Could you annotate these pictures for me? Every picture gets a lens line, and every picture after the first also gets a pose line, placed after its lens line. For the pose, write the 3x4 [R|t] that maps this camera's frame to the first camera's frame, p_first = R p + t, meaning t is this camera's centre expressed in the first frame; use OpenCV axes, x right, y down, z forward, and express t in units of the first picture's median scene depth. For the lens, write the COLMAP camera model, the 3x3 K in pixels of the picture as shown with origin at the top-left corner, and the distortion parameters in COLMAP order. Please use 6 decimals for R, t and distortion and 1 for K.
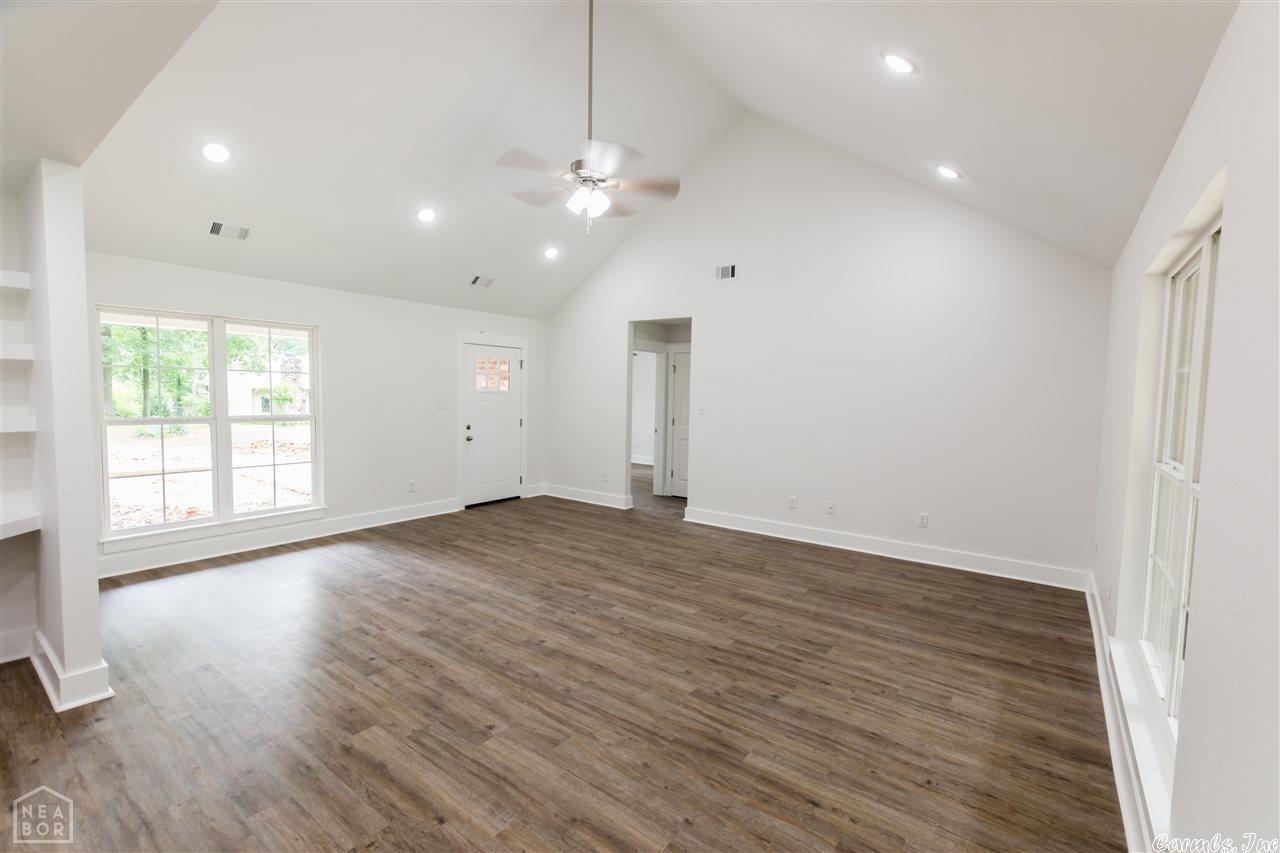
lens RADIAL K [[550.9, 0, 639.9], [0, 550.9, 427.6], [0, 0, 1]] dist [0.001240, 0.000030]
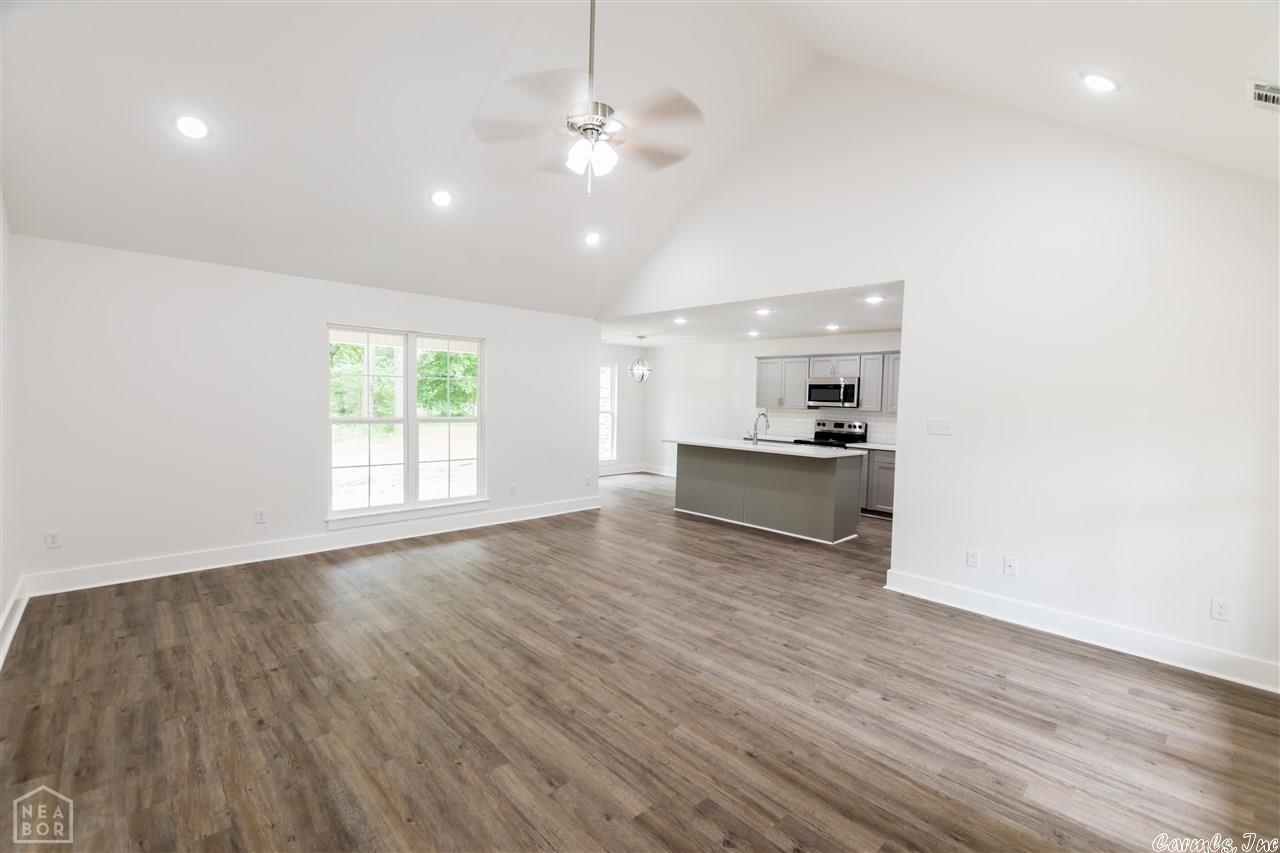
lens RADIAL K [[550.9, 0, 640.5], [0, 550.9, 426.3], [0, 0, 1]] dist [0.001240, 0.000030]
pose [[-0.984673, -0.050248, 0.167018, -0.313759], [-0.031228, 0.992919, 0.114614, -0.115255], [-0.171594, 0.107642, -0.979269, 1.786793]]
